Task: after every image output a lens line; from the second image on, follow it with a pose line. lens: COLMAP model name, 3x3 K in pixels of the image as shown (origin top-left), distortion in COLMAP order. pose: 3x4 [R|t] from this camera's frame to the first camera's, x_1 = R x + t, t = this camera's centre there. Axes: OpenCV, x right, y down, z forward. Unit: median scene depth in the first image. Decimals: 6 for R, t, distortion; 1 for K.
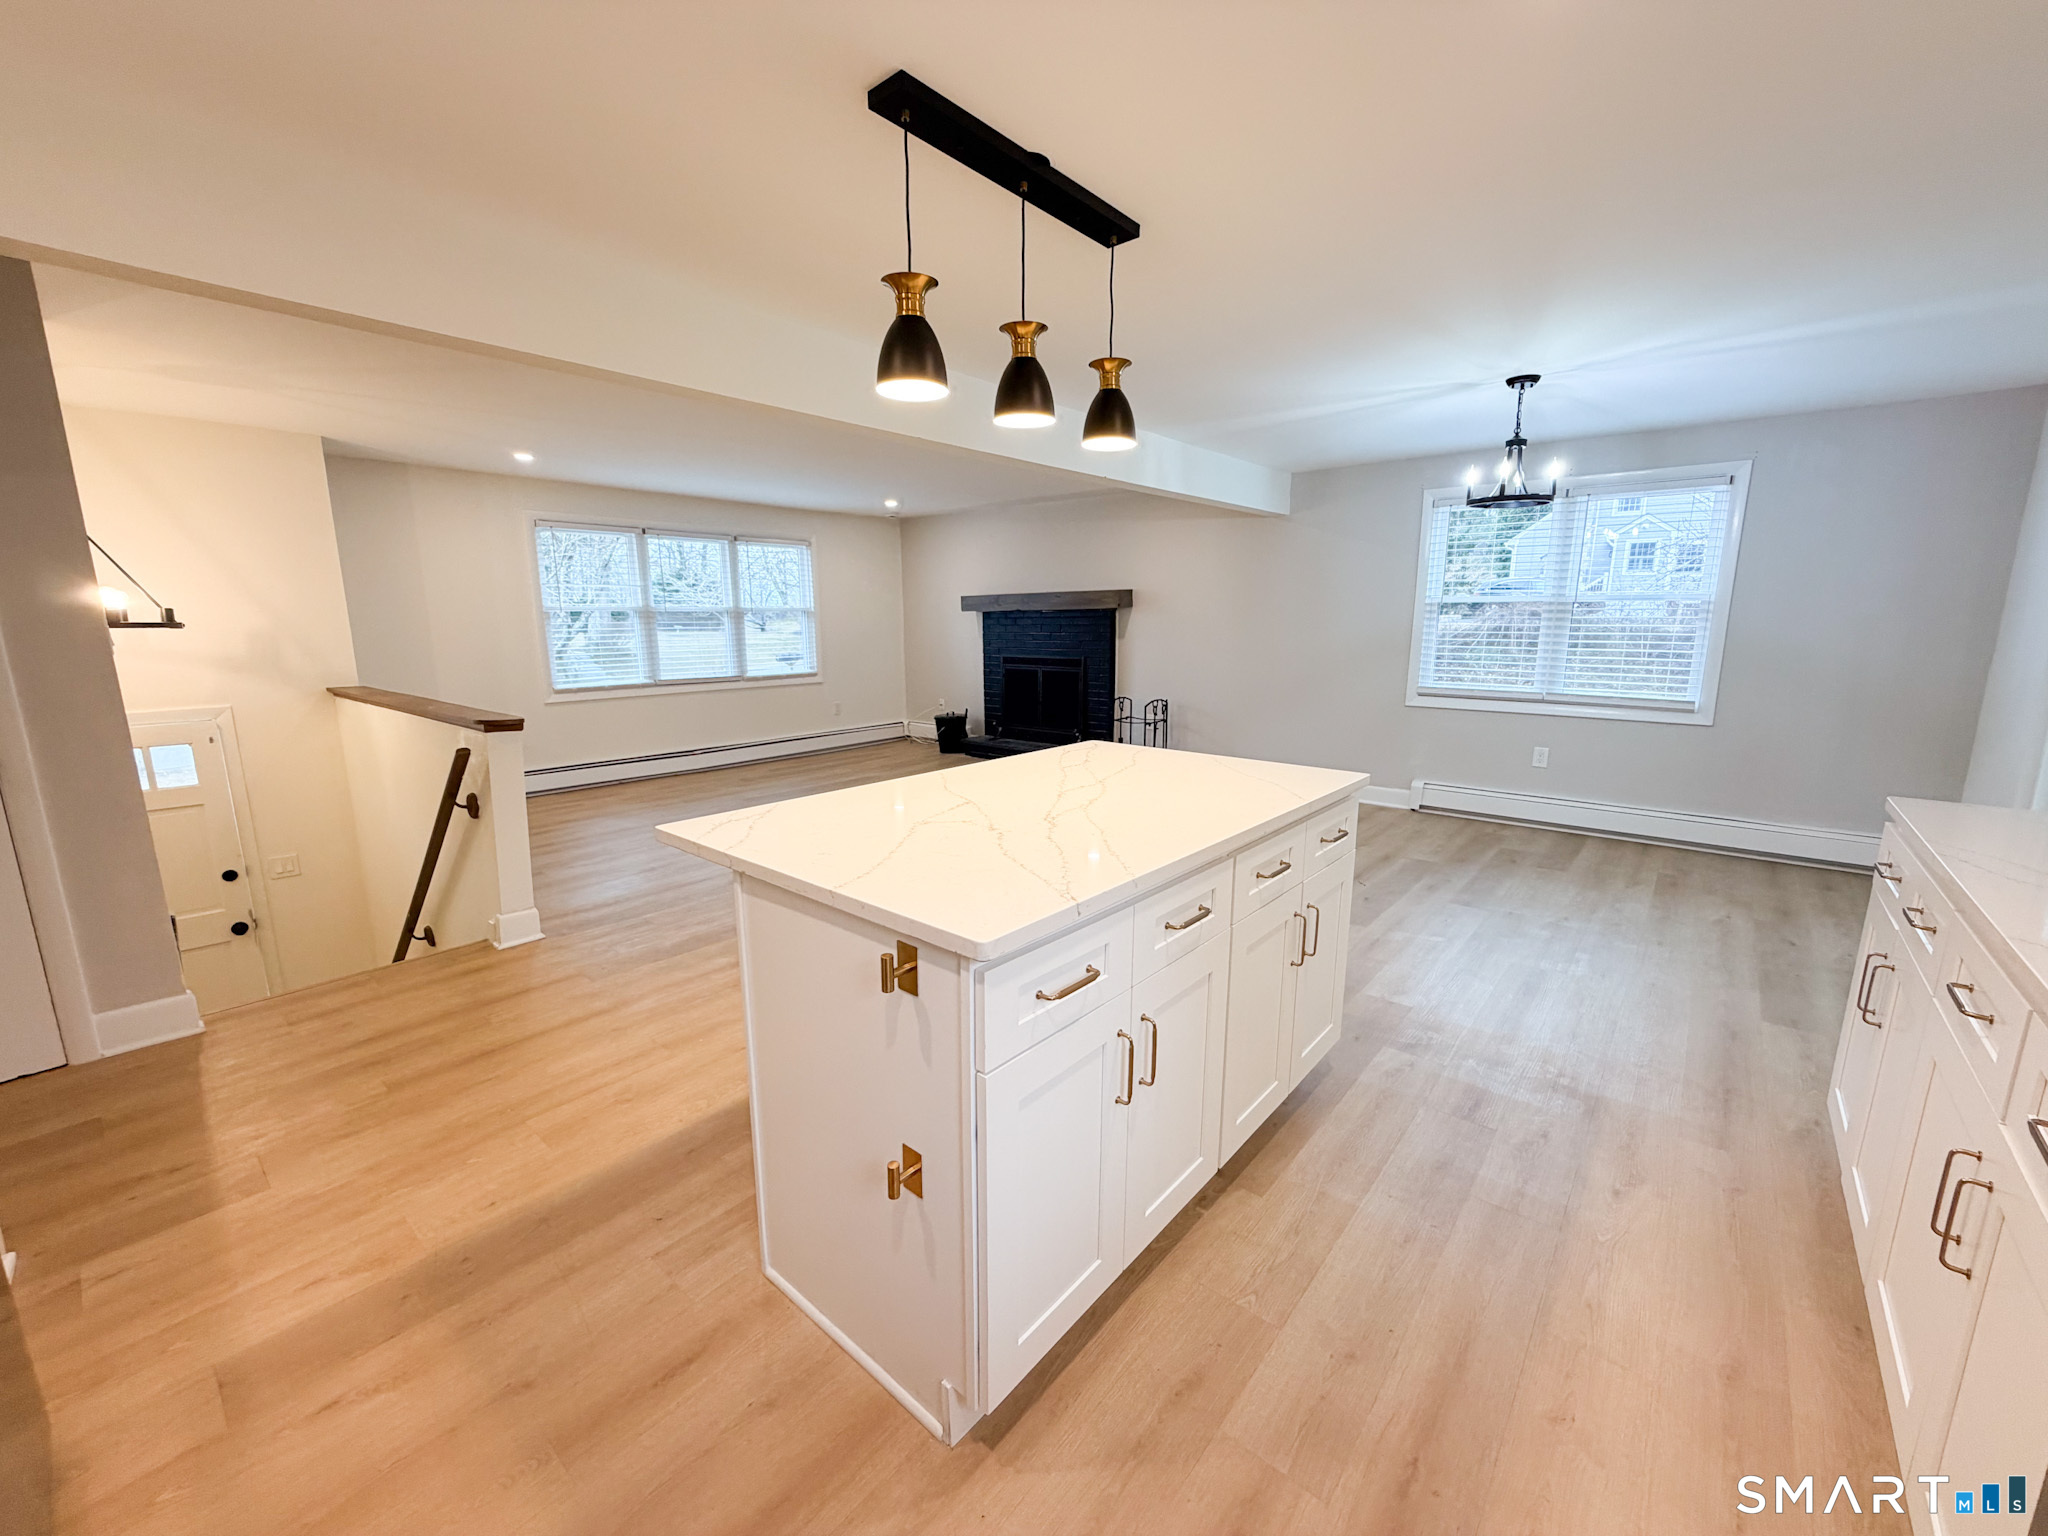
lens RADIAL K [[812.9, 0, 1021.6], [0, 812.9, 773.9], [0, 0, 1]] dist [-0.000567, -0.000148]
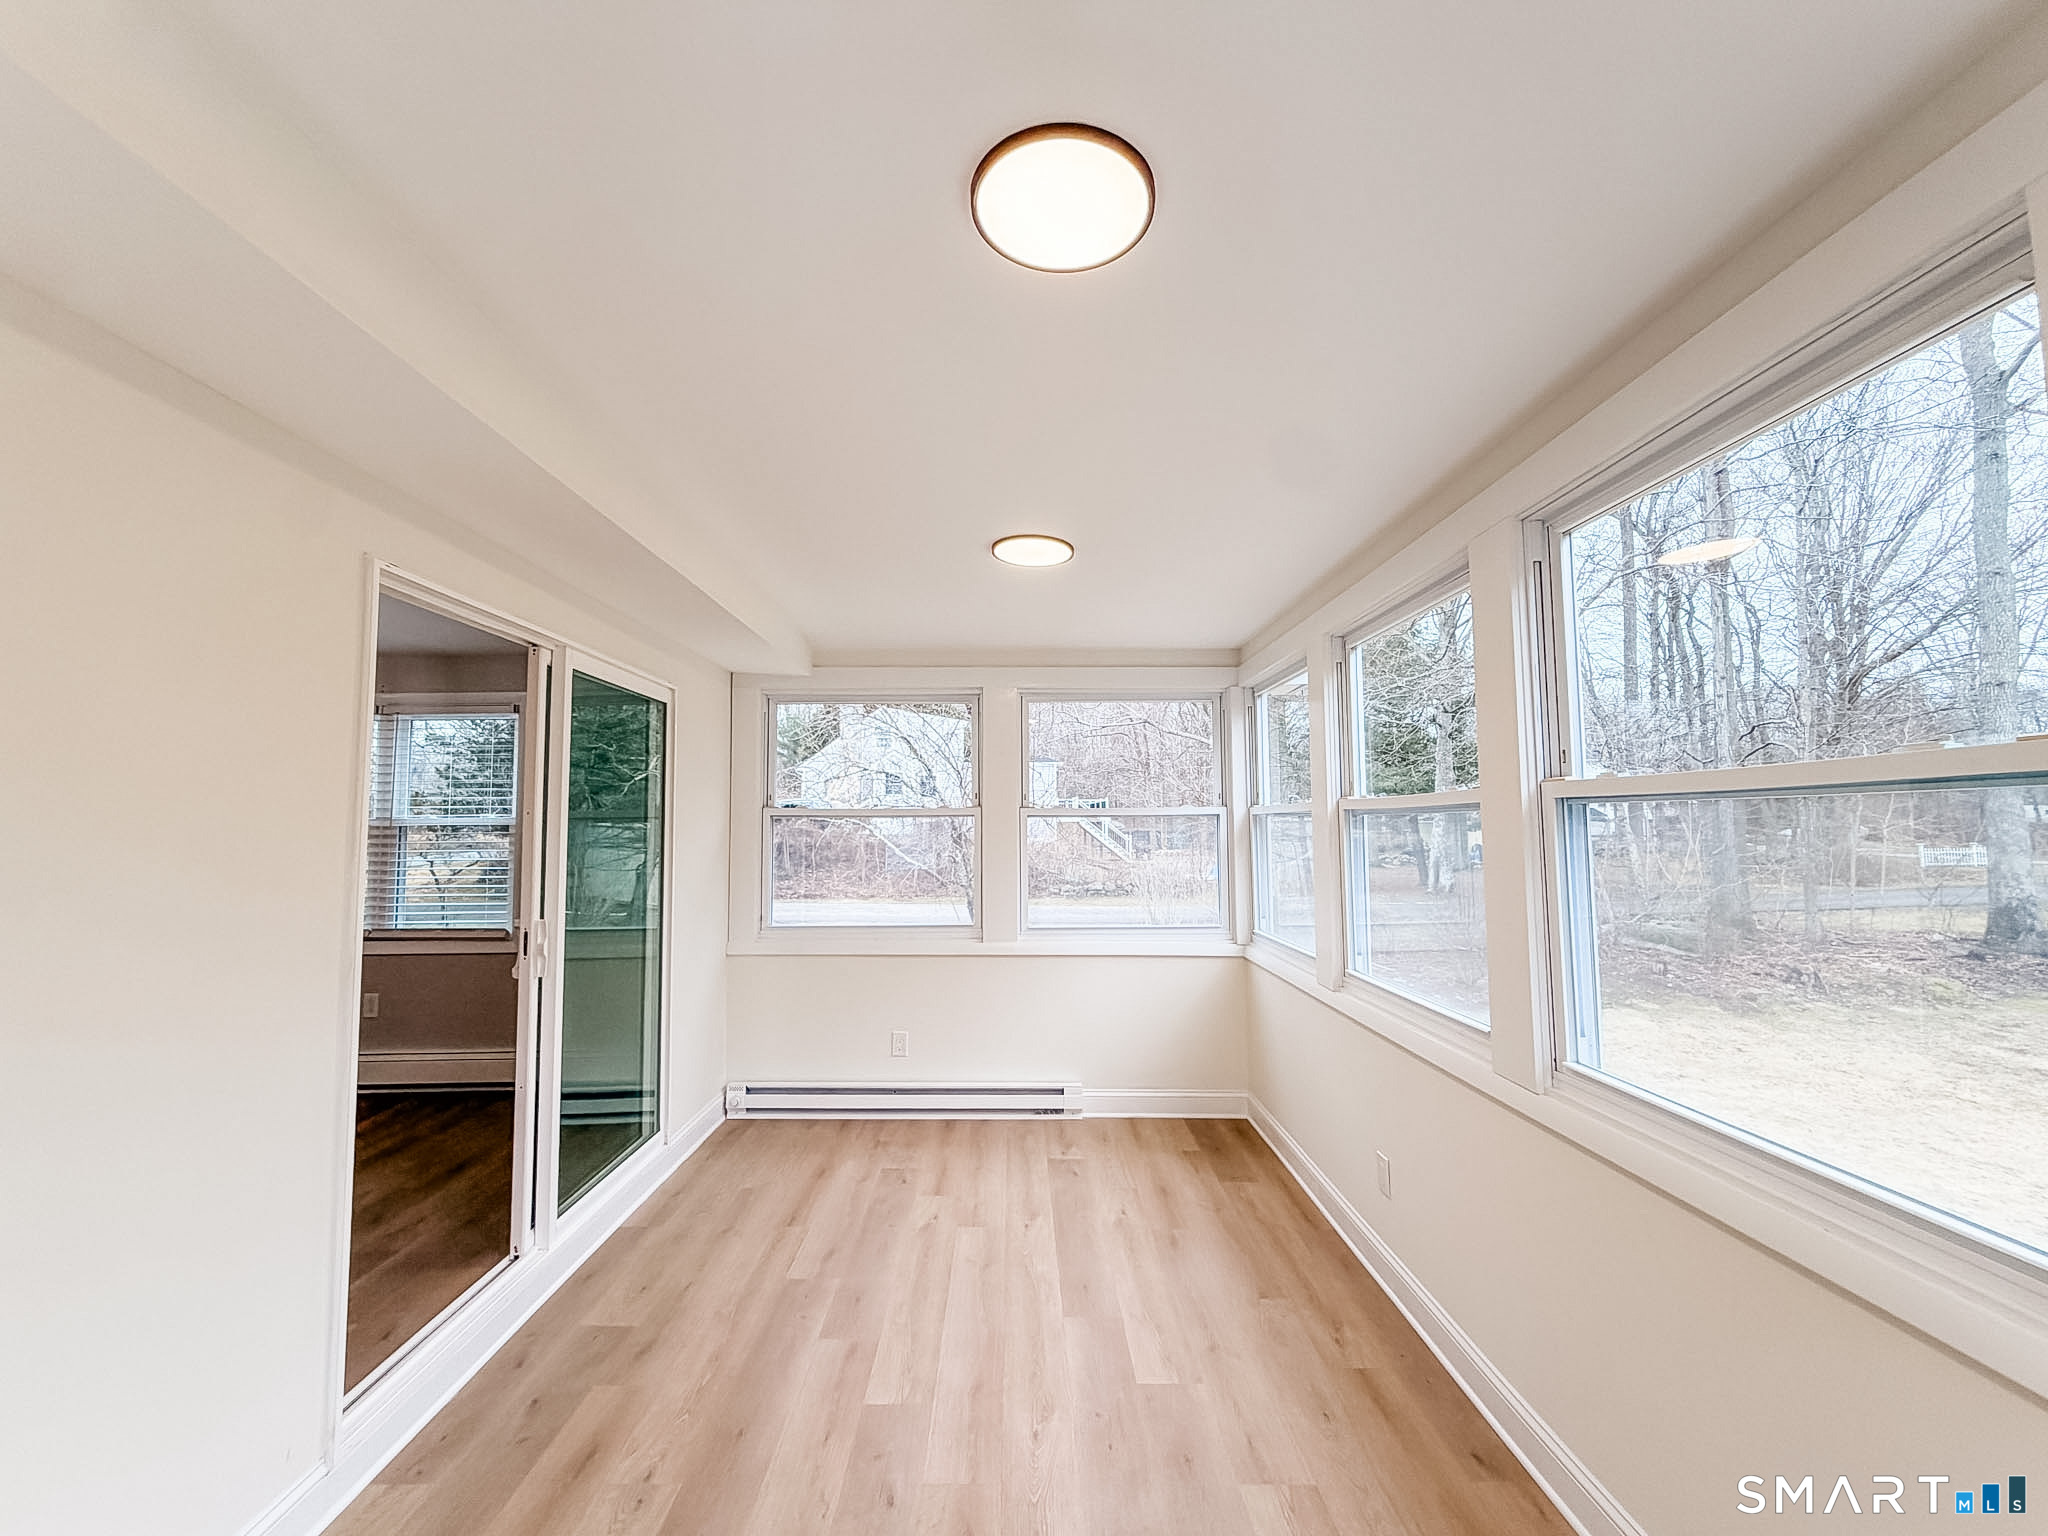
lens RADIAL K [[825.7, 0, 1030.5], [0, 825.7, 767.4], [0, 0, 1]] dist [0.000799, -0.000037]
pose [[0.747247, 0.041221, 0.663267, 0.563868], [0.136728, 0.967184, -0.214150, 0.017632], [-0.650329, 0.250710, 0.717090, -0.128551]]
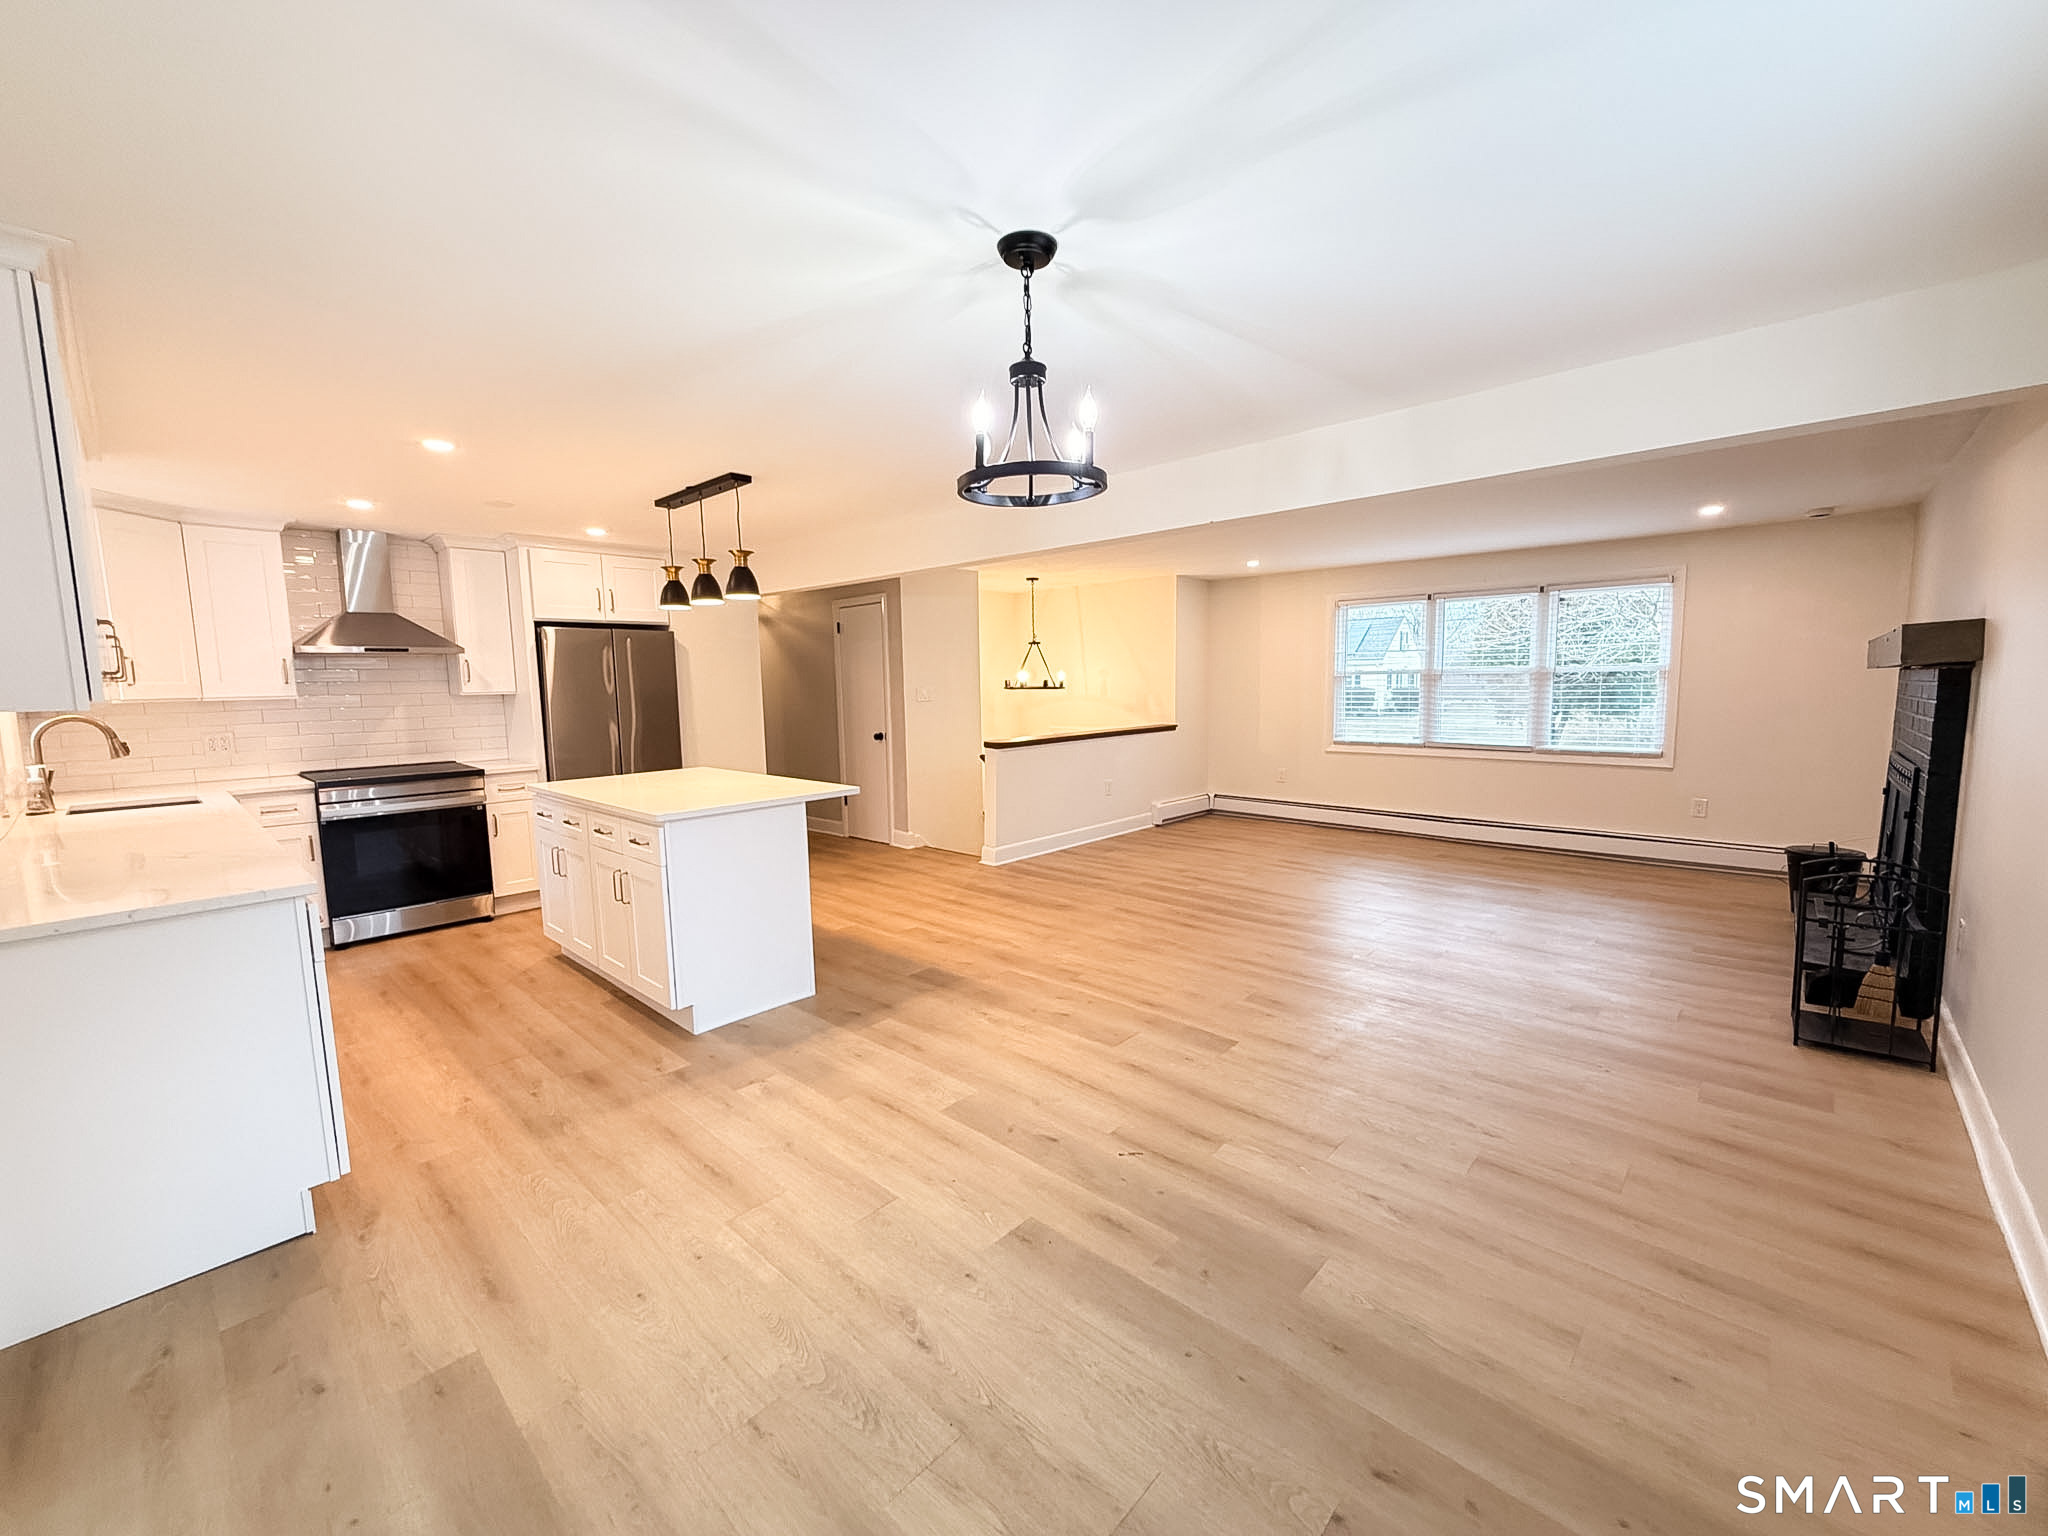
lens RADIAL K [[825.7, 0, 1030.5], [0, 825.7, 767.4], [0, 0, 1]] dist [0.000799, -0.000037]
pose [[-0.036519, 0.109801, -0.993282, 0.779142], [-0.175376, 0.977816, 0.114539, -0.151892], [0.983824, 0.178381, -0.016452, 0.709842]]
